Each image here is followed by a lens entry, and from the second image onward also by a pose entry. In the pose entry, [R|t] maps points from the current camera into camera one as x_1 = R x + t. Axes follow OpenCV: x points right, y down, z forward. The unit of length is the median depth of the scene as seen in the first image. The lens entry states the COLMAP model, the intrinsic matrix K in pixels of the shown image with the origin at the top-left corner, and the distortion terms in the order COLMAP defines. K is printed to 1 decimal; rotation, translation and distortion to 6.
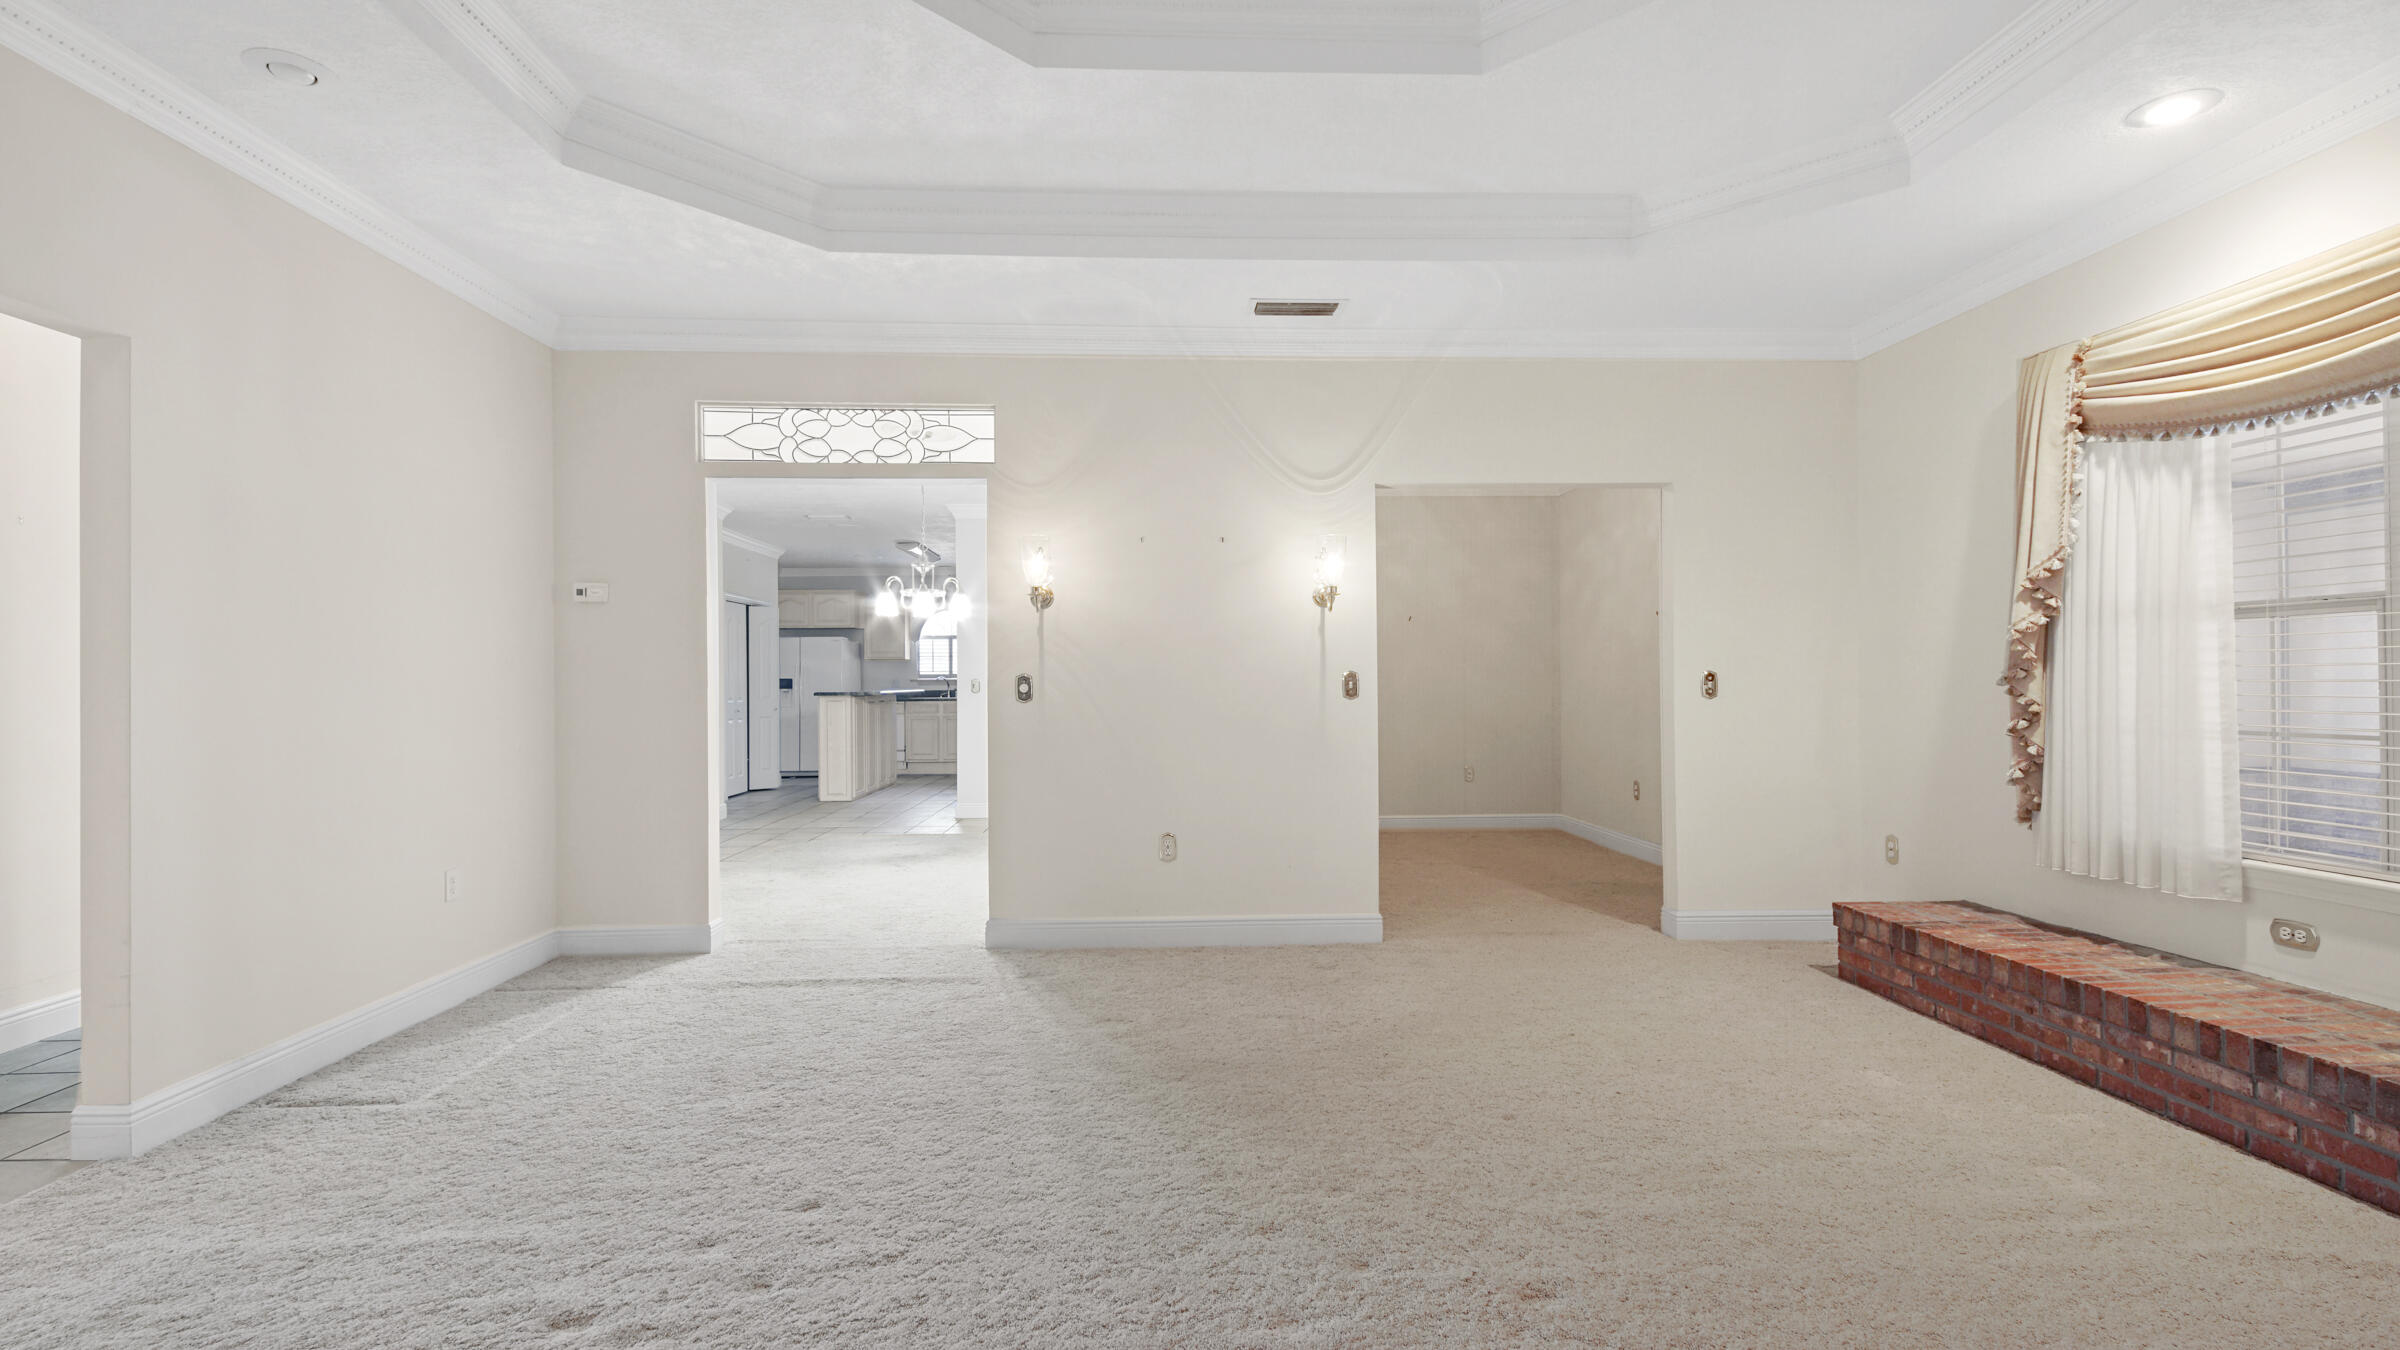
lens RADIAL K [[1057.4, 0, 1223.1], [0, 1057.4, 677.3], [0, 0, 1]] dist [0.003412, -0.005781]
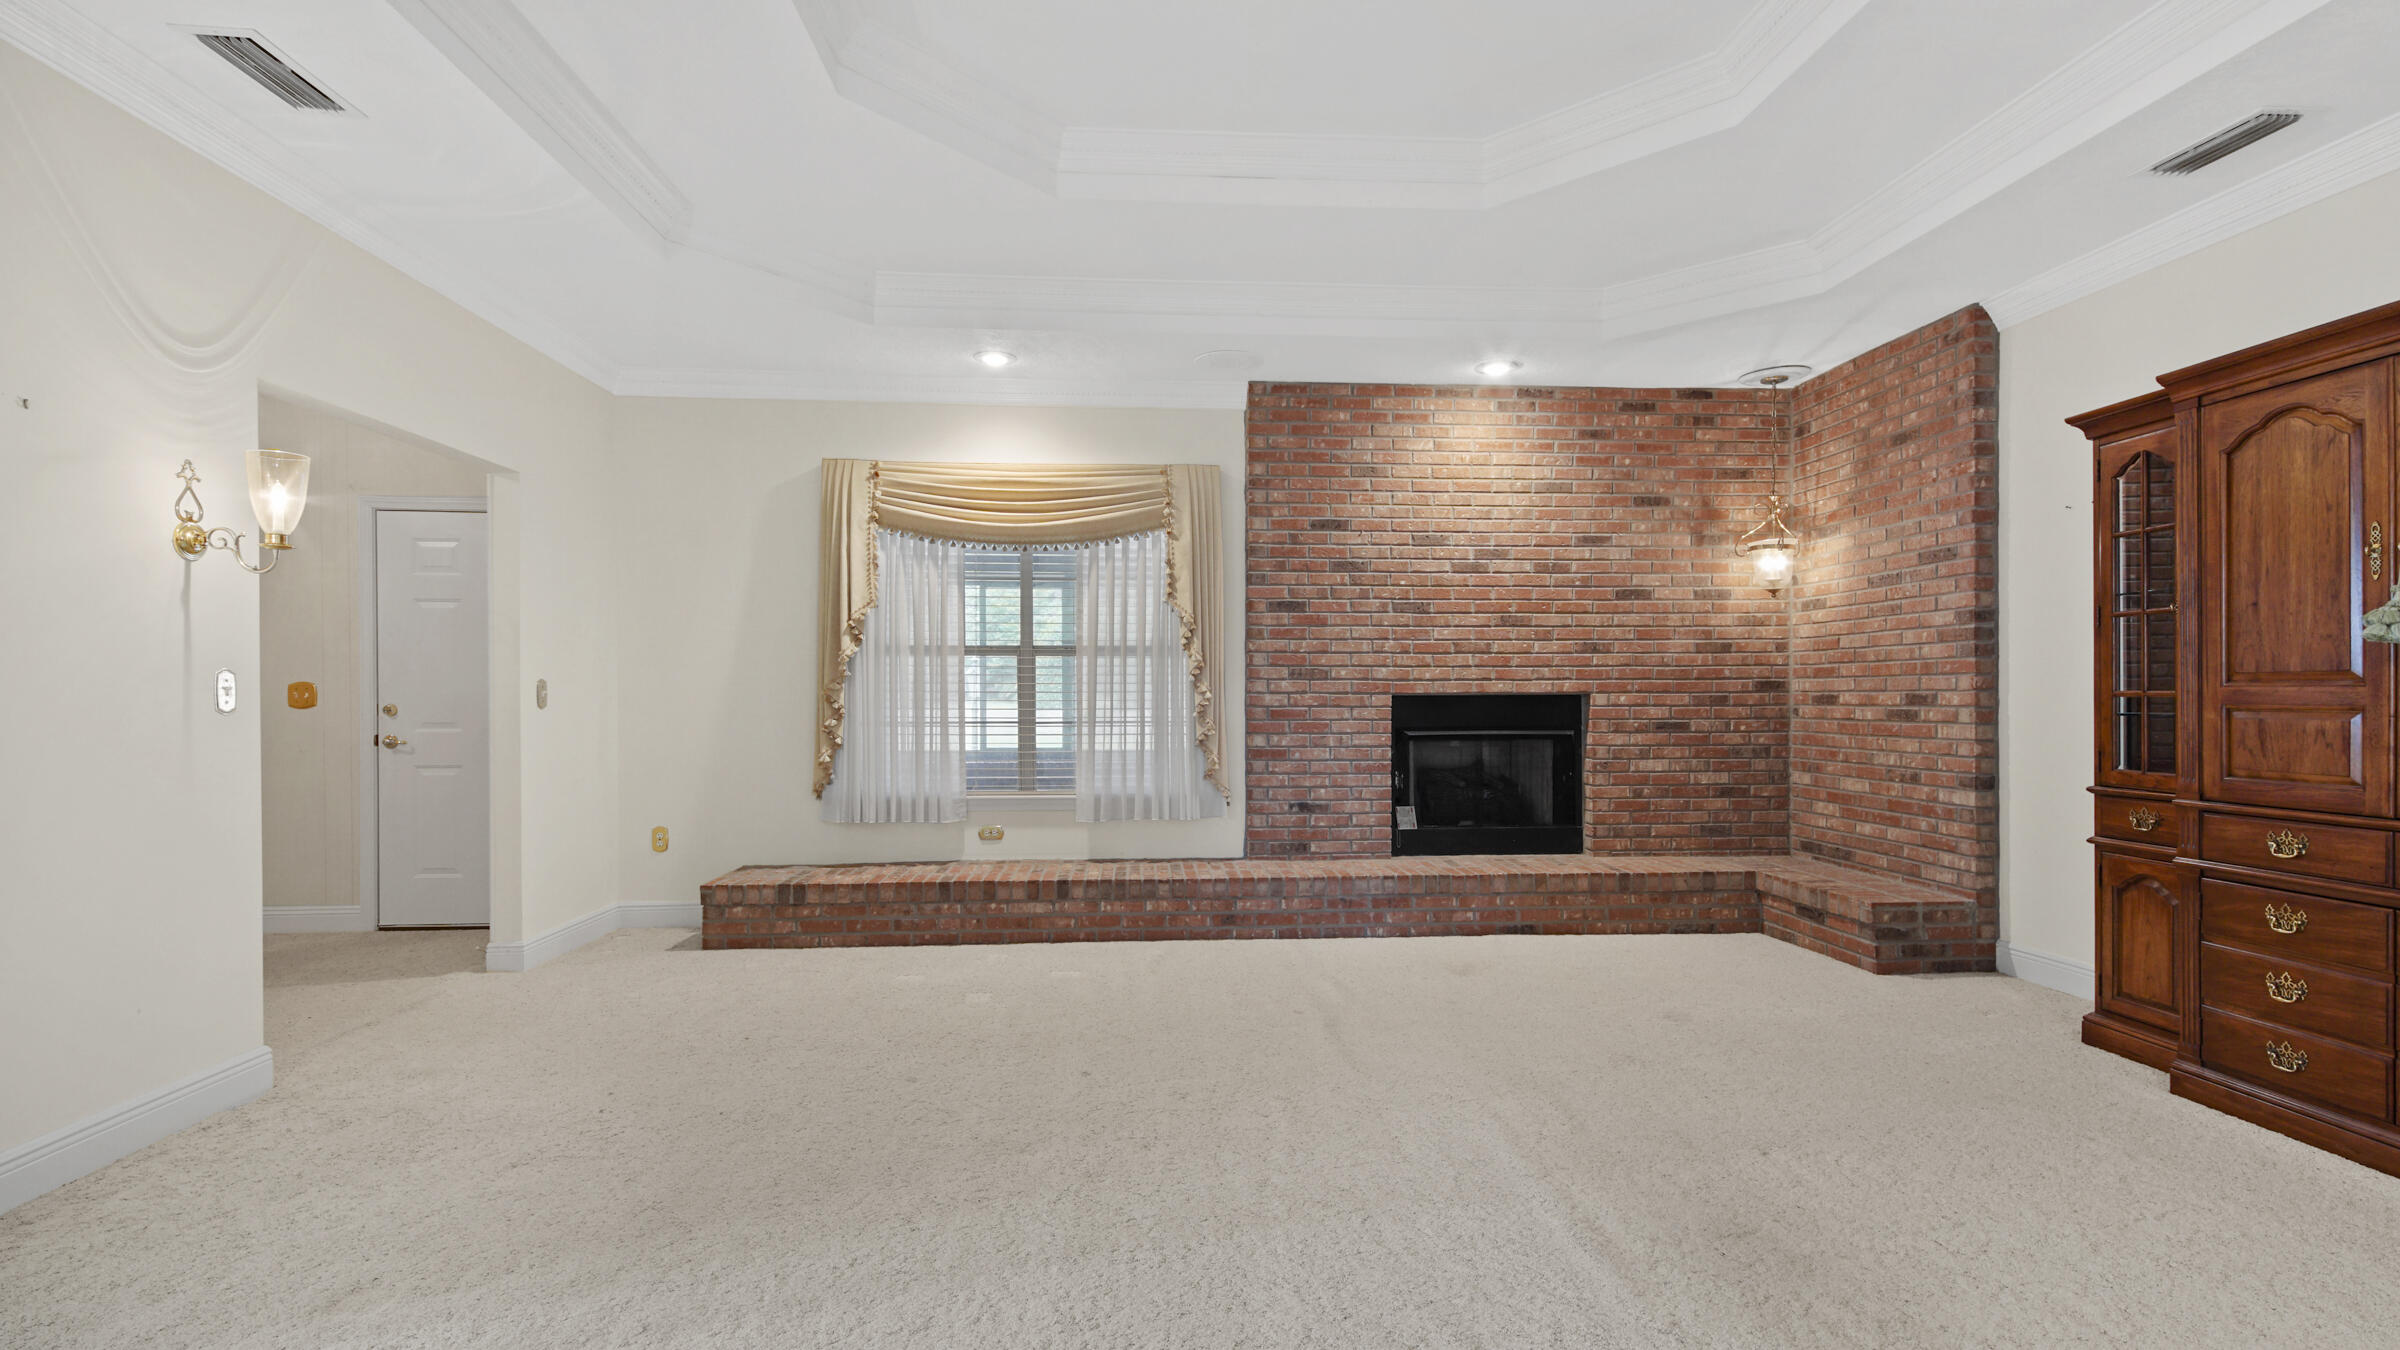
lens RADIAL K [[1057.4, 0, 1203.8], [0, 1057.4, 698.3], [0, 0, 1]] dist [0.003412, -0.005781]
pose [[-0.034045, 0.002017, 0.999418, -0.689176], [-0.005508, 0.999982, -0.002206, 0.013464], [-0.999405, -0.005580, -0.034034, 0.594325]]
